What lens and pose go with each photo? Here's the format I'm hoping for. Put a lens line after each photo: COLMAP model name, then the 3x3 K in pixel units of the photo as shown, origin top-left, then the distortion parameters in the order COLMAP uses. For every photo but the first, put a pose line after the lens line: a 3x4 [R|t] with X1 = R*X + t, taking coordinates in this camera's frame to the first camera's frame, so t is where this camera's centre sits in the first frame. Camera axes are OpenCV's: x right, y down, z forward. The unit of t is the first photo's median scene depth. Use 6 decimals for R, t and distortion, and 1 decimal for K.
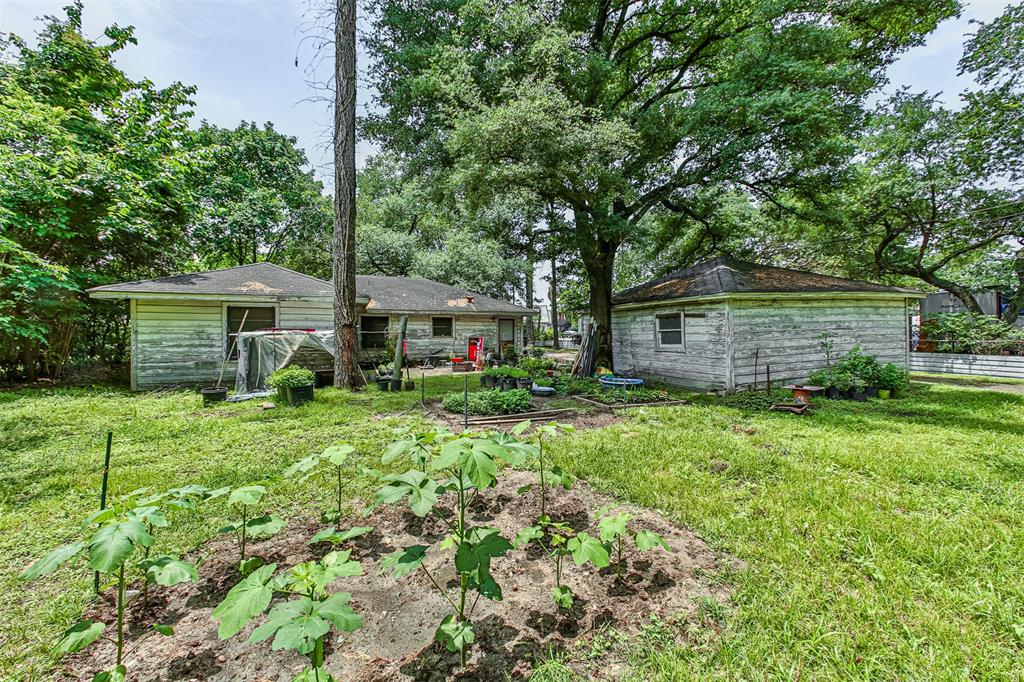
lens RADIAL K [[418.2, 0, 512.0], [0, 418.2, 336.8], [0, 0, 1]] dist [0.001022, 0.000067]
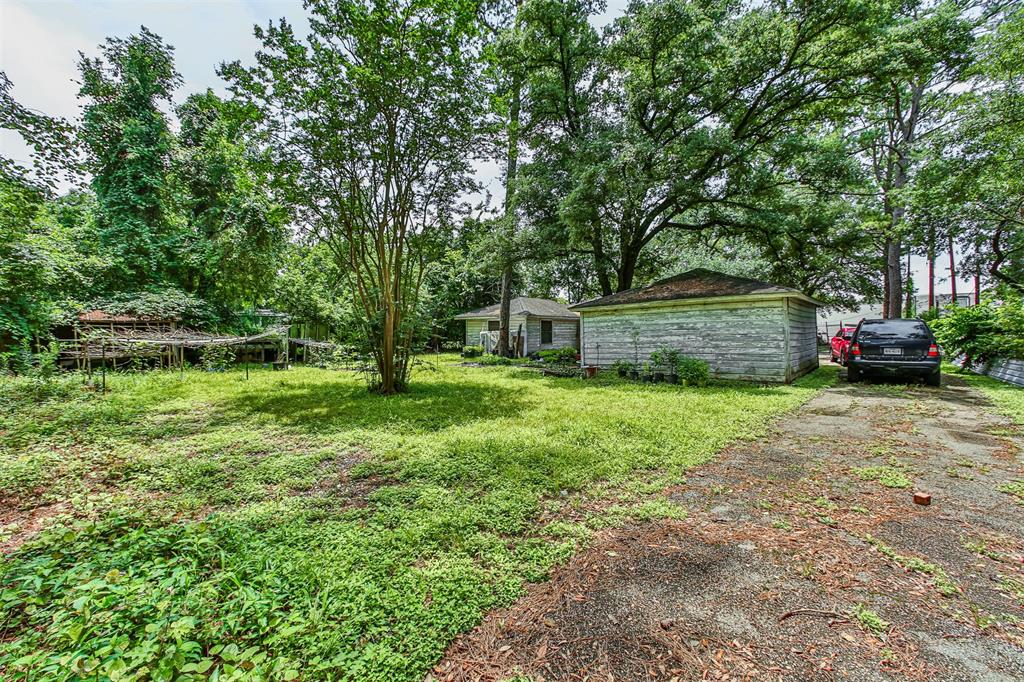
lens RADIAL K [[418.2, 0, 514.3], [0, 418.2, 338.2], [0, 0, 1]] dist [0.001022, 0.000067]
pose [[0.486678, 0.012726, -0.873489, 1.650921], [-0.009281, 0.999913, 0.009397, 0.000962], [0.873532, 0.003533, 0.486753, -0.034627]]
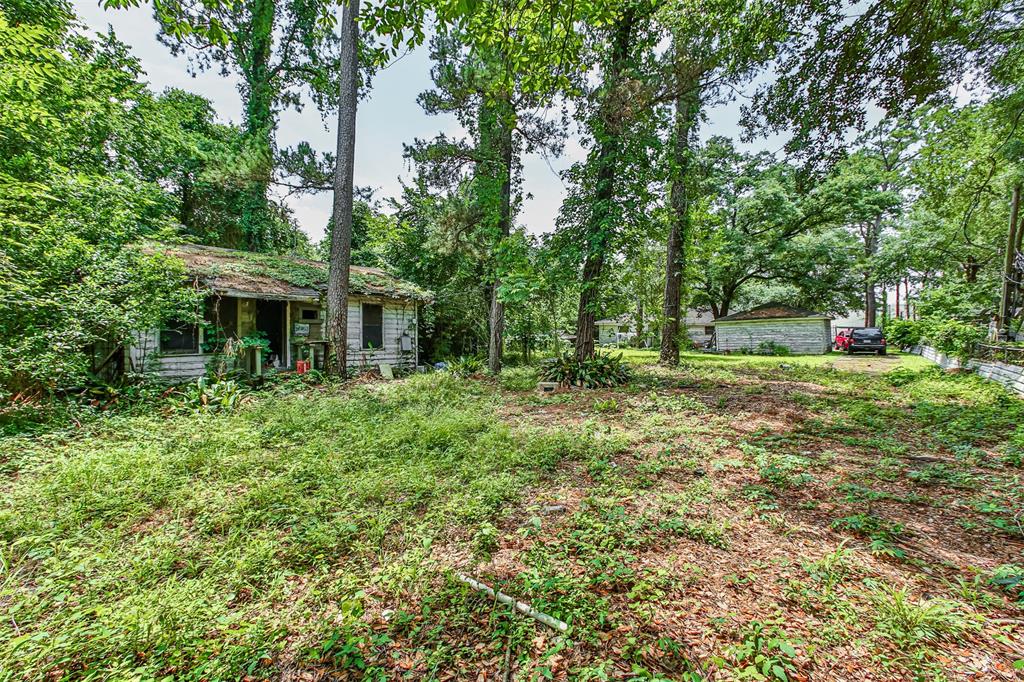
lens RADIAL K [[418.2, 0, 509.8], [0, 418.2, 339.4], [0, 0, 1]] dist [0.001022, 0.000067]
pose [[0.500645, 0.013897, -0.865541, 2.337505], [-0.007939, 0.999903, 0.011462, 0.011926], [0.865616, 0.001133, 0.500707, -1.925638]]
